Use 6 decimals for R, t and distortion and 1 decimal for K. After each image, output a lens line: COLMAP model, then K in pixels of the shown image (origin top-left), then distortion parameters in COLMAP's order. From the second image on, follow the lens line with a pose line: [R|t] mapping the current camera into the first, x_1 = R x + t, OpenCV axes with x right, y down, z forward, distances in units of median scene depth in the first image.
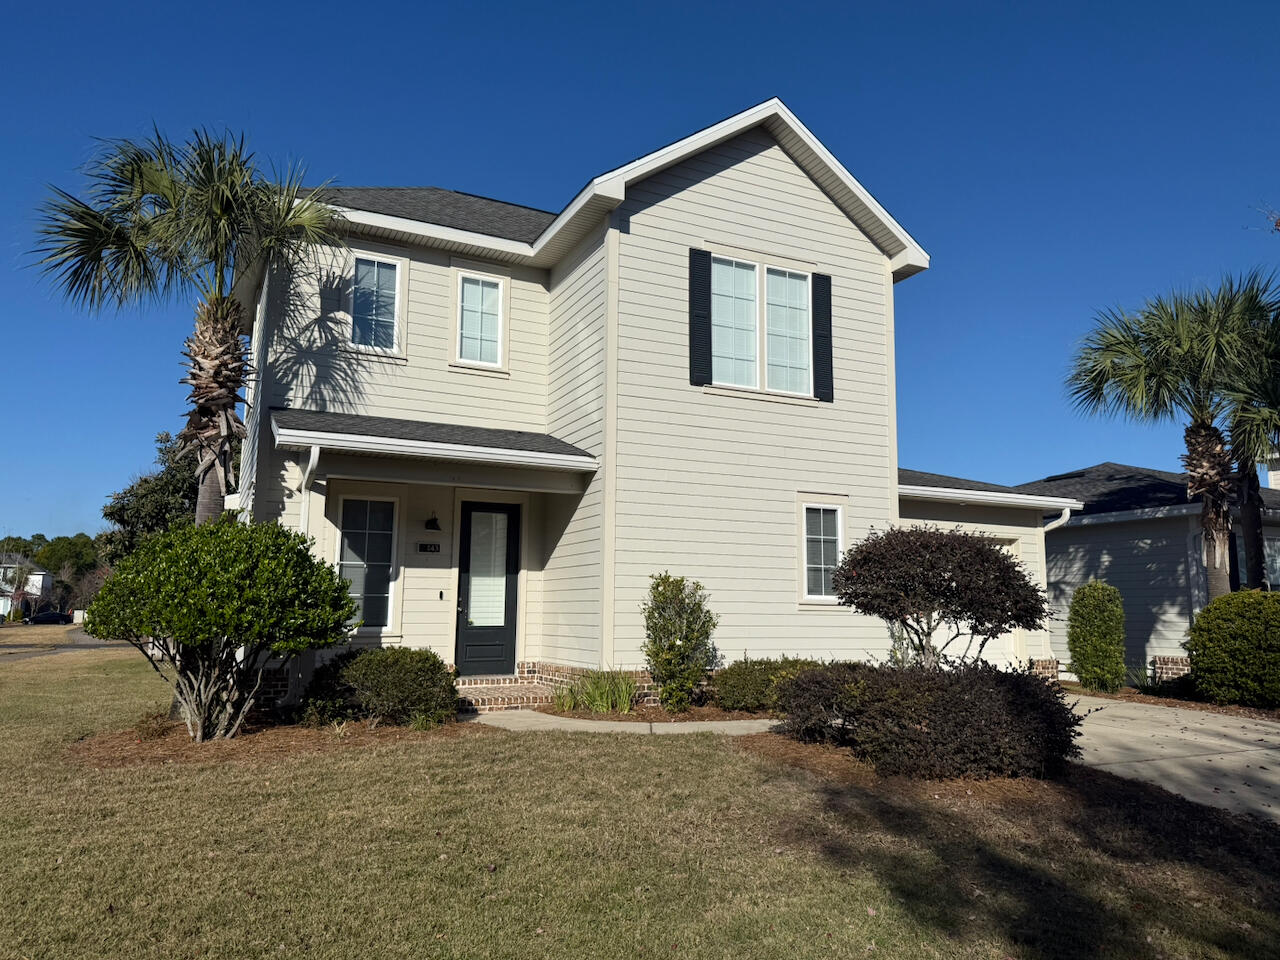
lens RADIAL K [[904.0, 0, 639.4], [0, 904.0, 489.2], [0, 0, 1]] dist [0.045292, -0.021227]
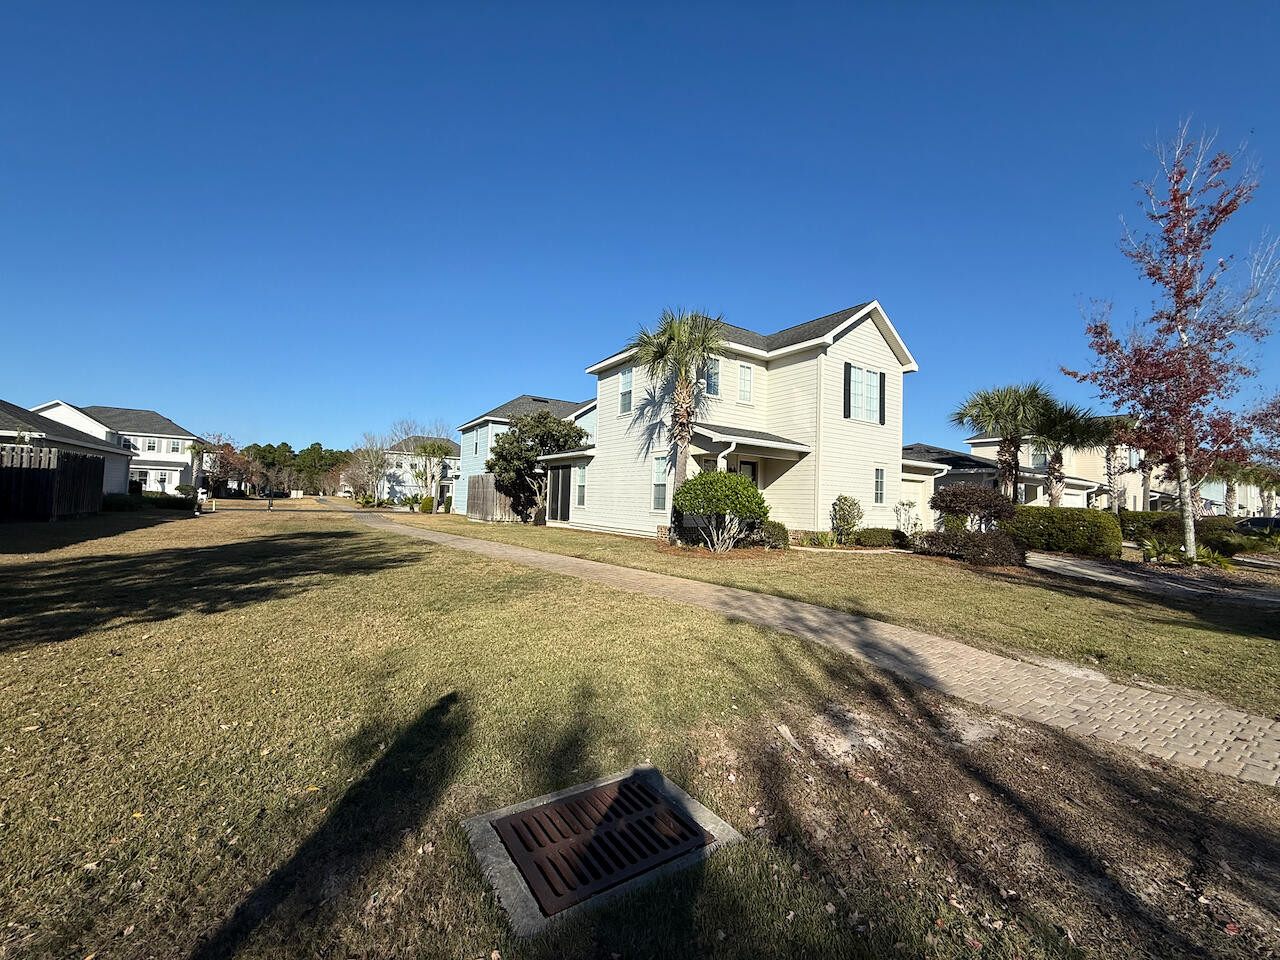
lens RADIAL K [[510.6, 0, 637.8], [0, 510.6, 480.1], [0, 0, 1]] dist [-0.000042, 0.000257]
pose [[0.991176, 0.031366, 0.128787, -0.657653], [-0.043510, 0.994753, 0.092595, -0.050072], [-0.125206, -0.097381, 0.987340, -0.321401]]
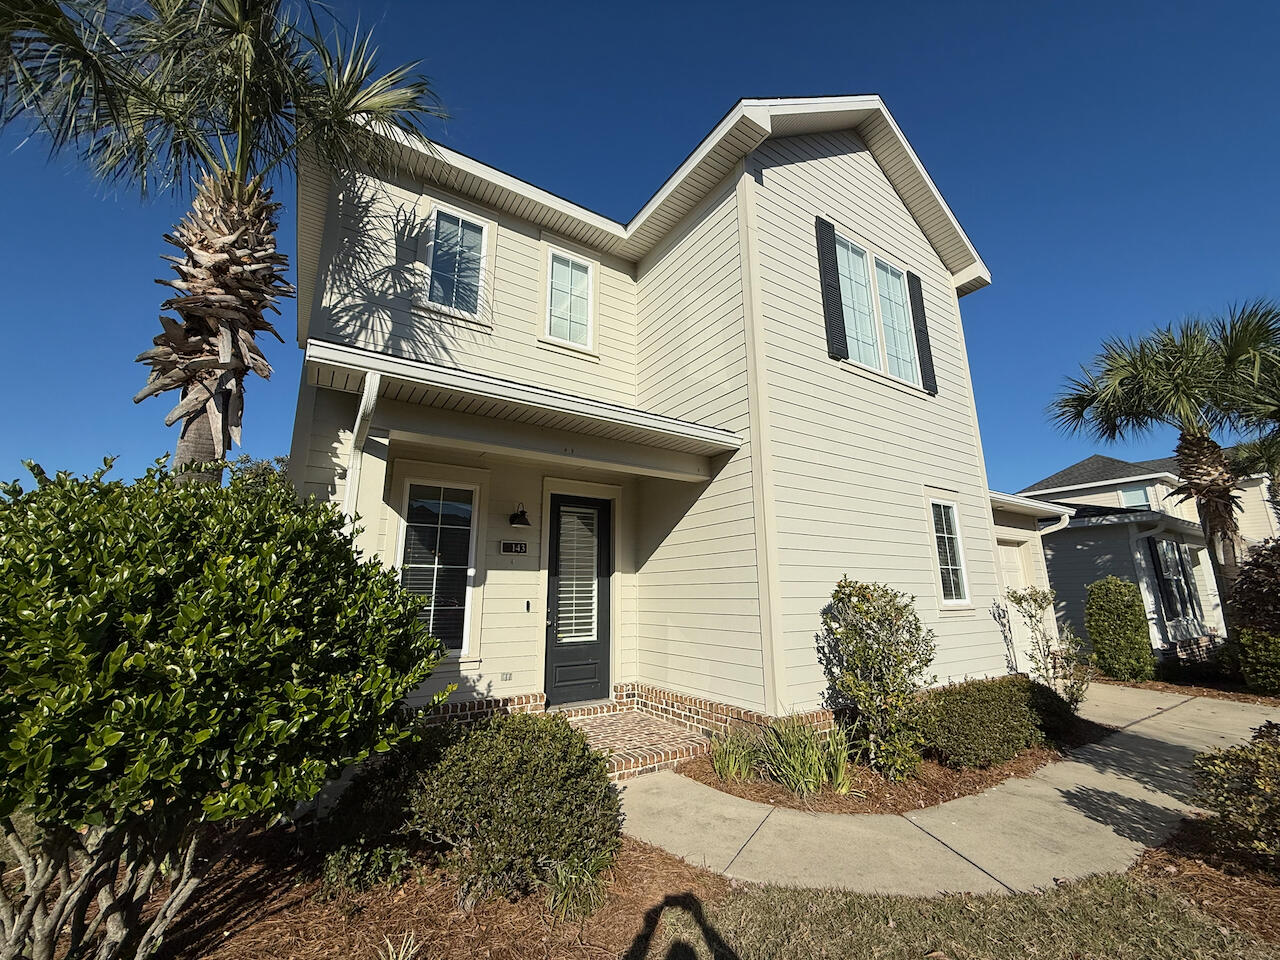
lens RADIAL K [[510.6, 0, 636.1], [0, 510.6, 478.7], [0, 0, 1]] dist [-0.000042, 0.000257]
pose [[0.992601, 0.014147, 0.120593, -0.180325], [-0.003182, 0.995878, -0.090643, 0.044527], [-0.121378, 0.089589, 0.988555, 0.526193]]
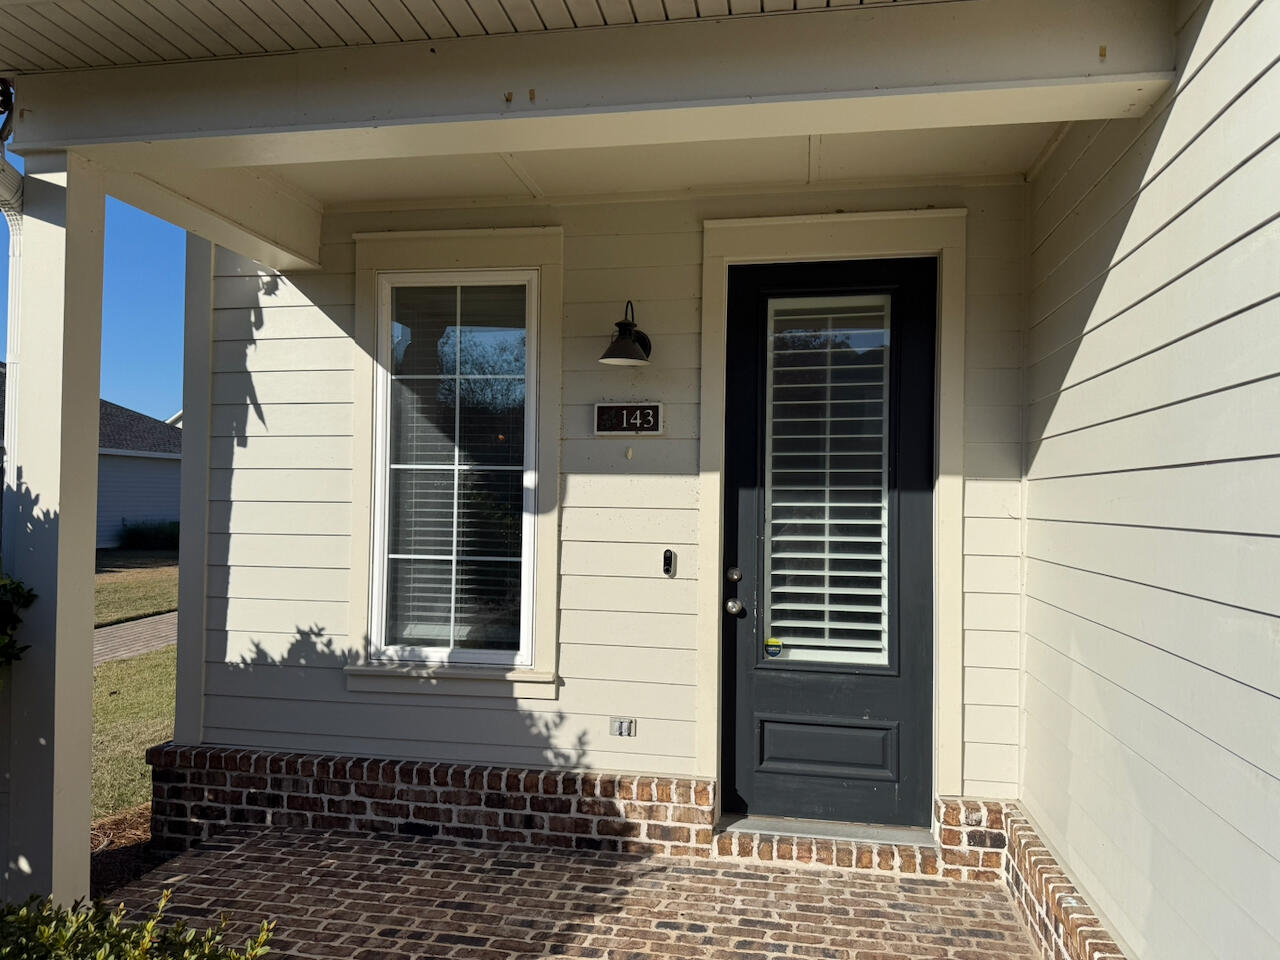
lens RADIAL K [[904.0, 0, 640.8], [0, 904.0, 486.3], [0, 0, 1]] dist [0.045292, -0.021227]
pose [[0.806138, -0.003237, -0.591718, -0.038116], [0.069631, 0.993556, 0.089429, 0.061116], [0.587616, -0.113294, 0.801169, 0.744728]]
